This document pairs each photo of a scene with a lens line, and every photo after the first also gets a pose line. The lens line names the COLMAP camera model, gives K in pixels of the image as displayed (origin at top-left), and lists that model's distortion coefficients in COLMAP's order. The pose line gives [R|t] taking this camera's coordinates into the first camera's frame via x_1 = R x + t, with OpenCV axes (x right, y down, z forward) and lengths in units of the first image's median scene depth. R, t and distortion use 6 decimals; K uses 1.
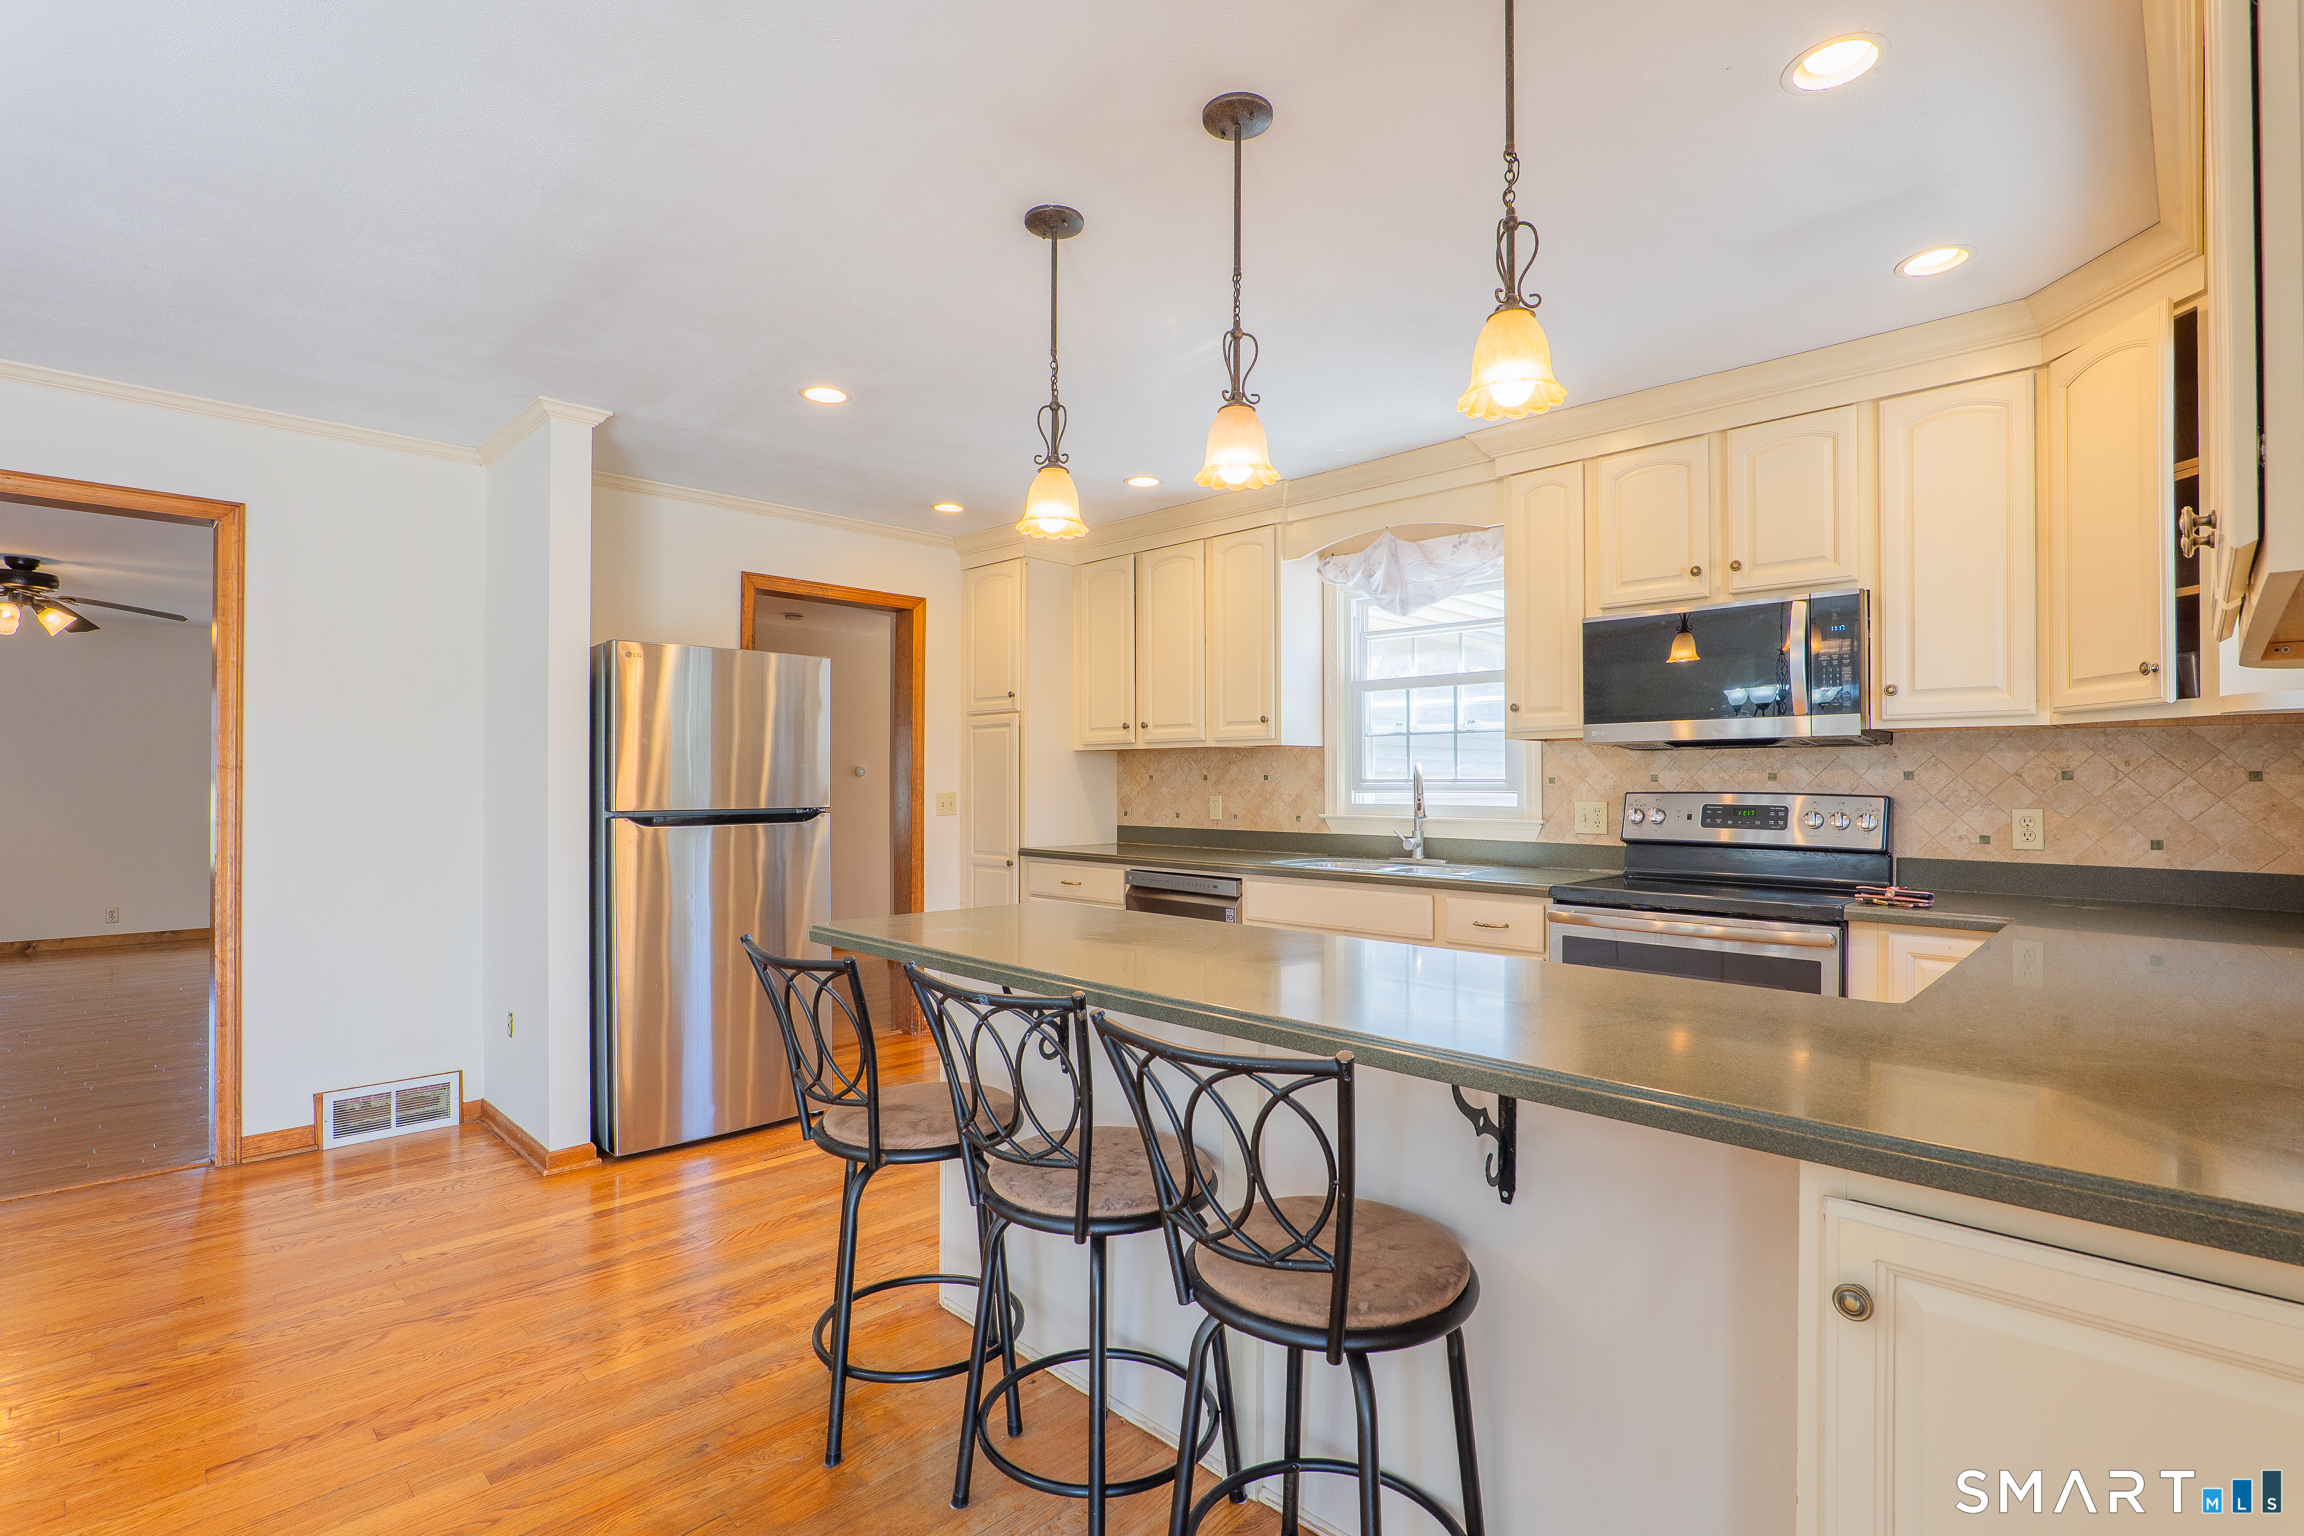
lens RADIAL K [[1072.2, 0, 1169.3], [0, 1072.2, 776.7], [0, 0, 1]] dist [-0.019818, 0.004480]
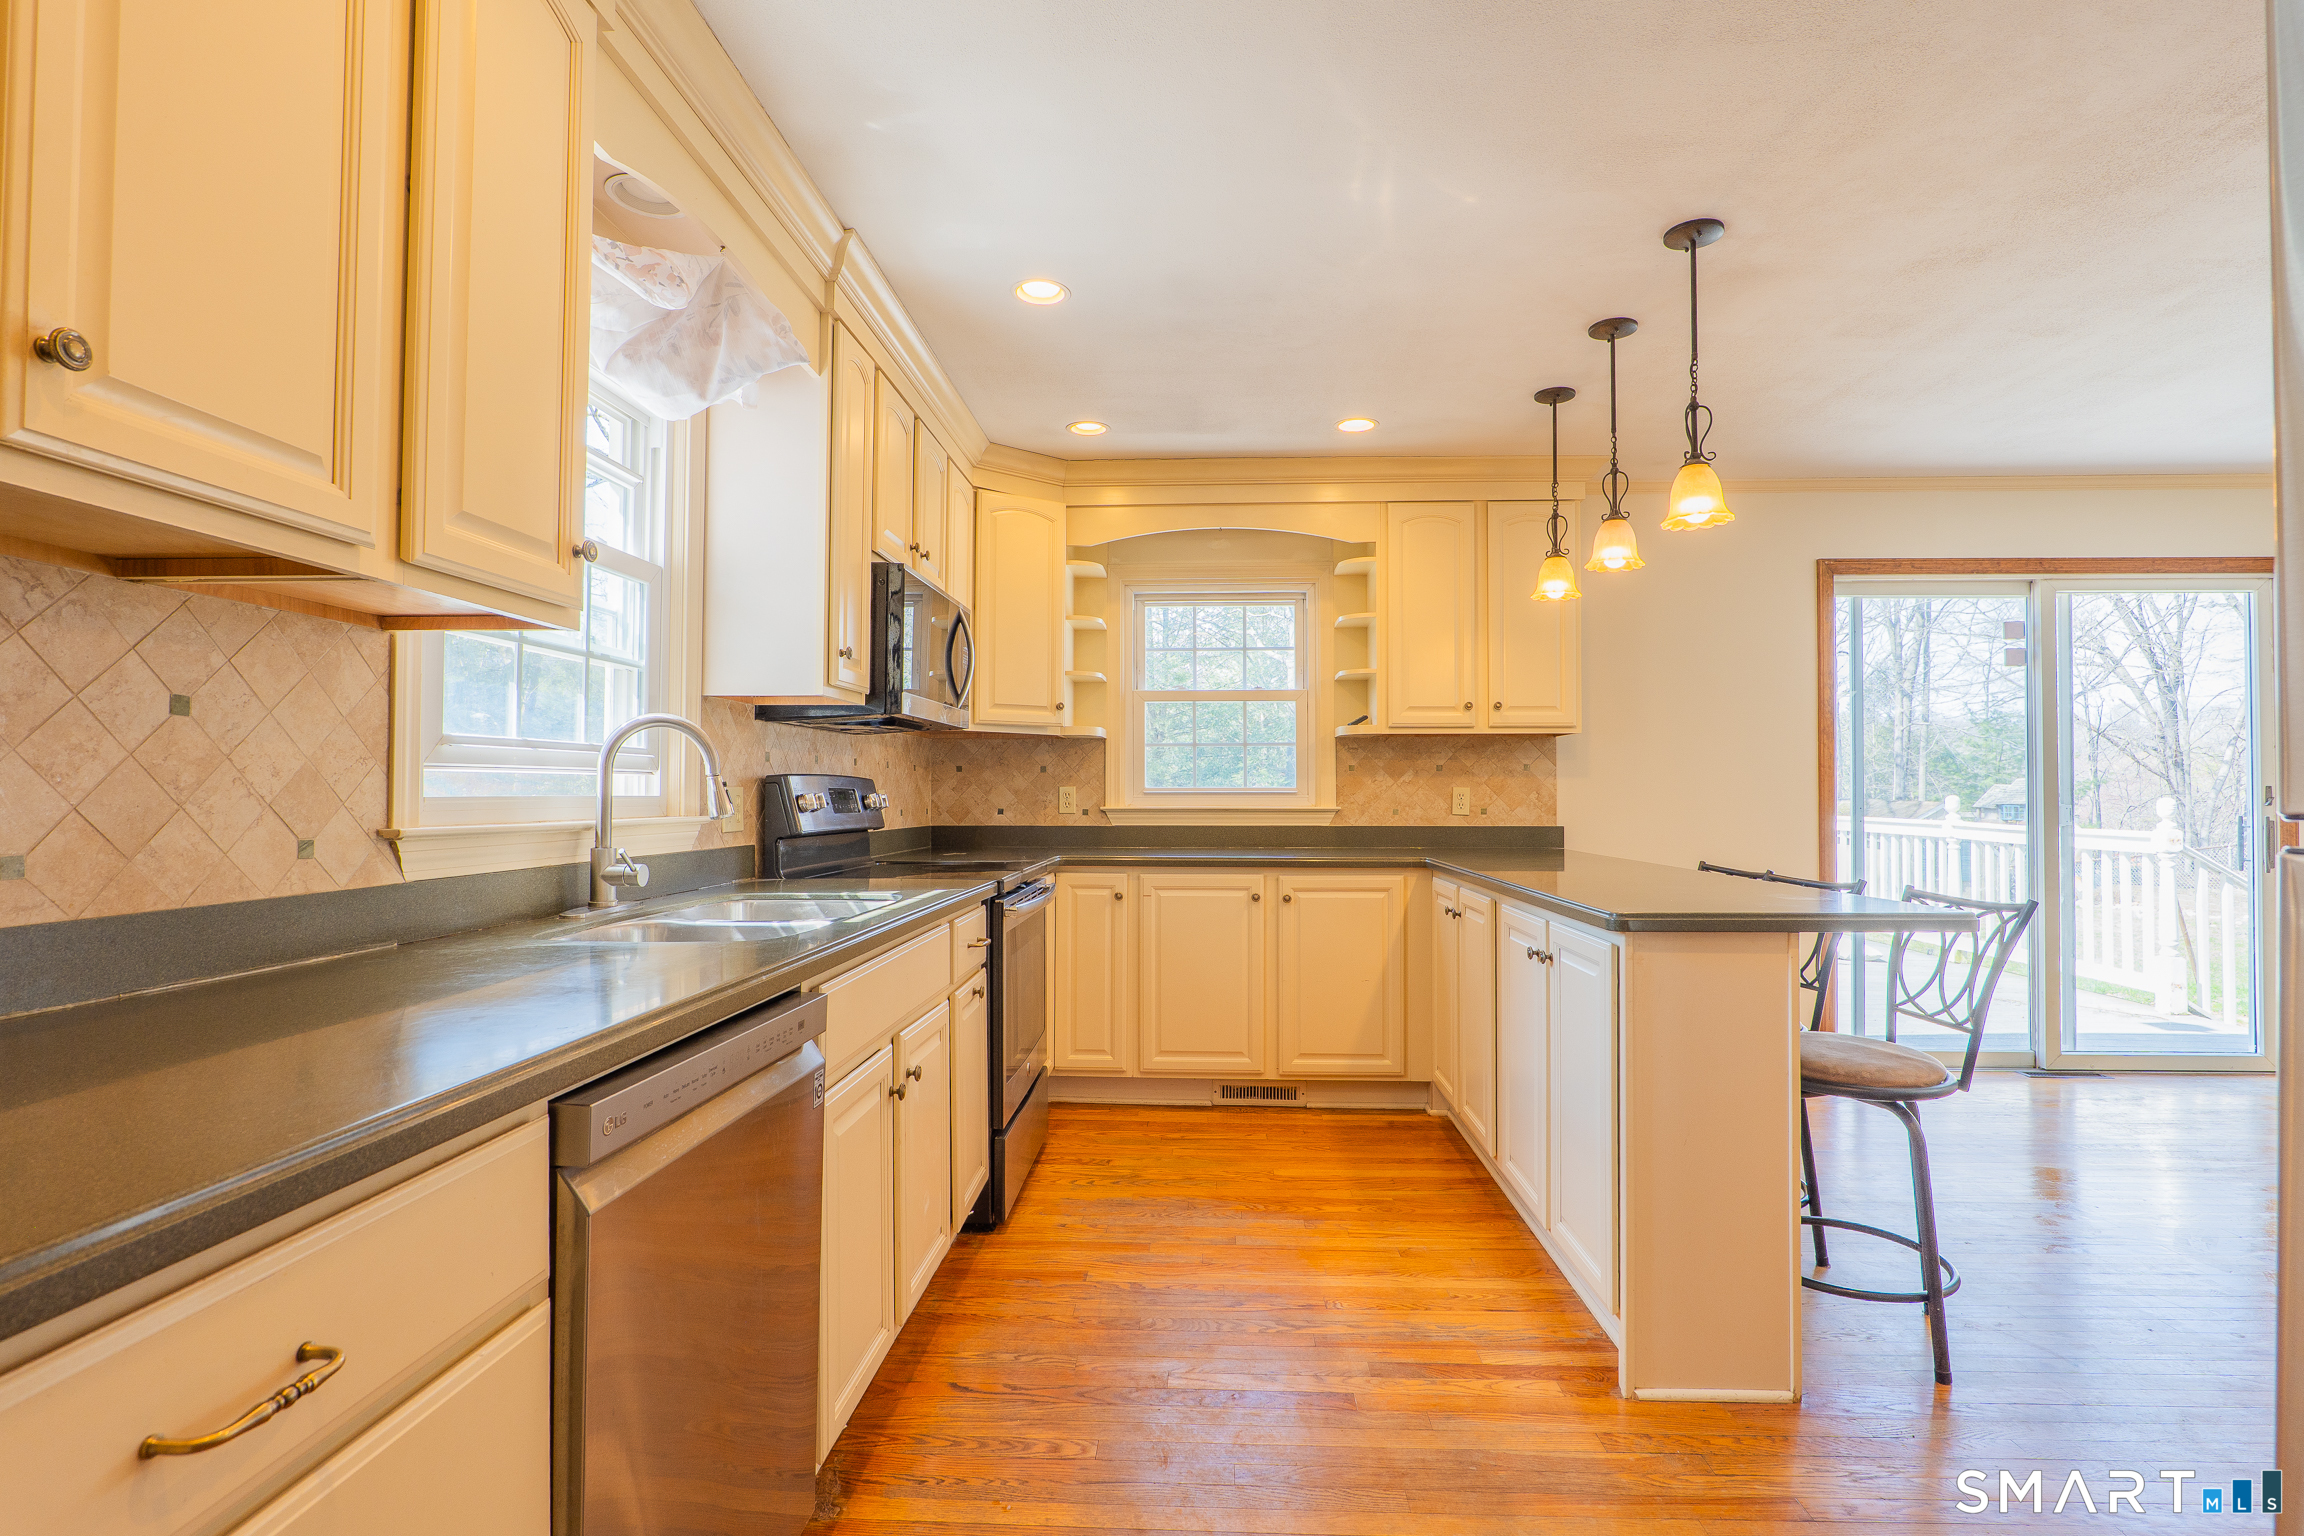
lens RADIAL K [[1072.2, 0, 1149.2], [0, 1072.2, 782.8], [0, 0, 1]] dist [-0.019818, 0.004480]
pose [[-0.650301, 0.004737, 0.759662, -0.359983], [-0.005367, 0.999927, -0.010830, 0.029539], [-0.759658, -0.011120, -0.650228, 1.361895]]
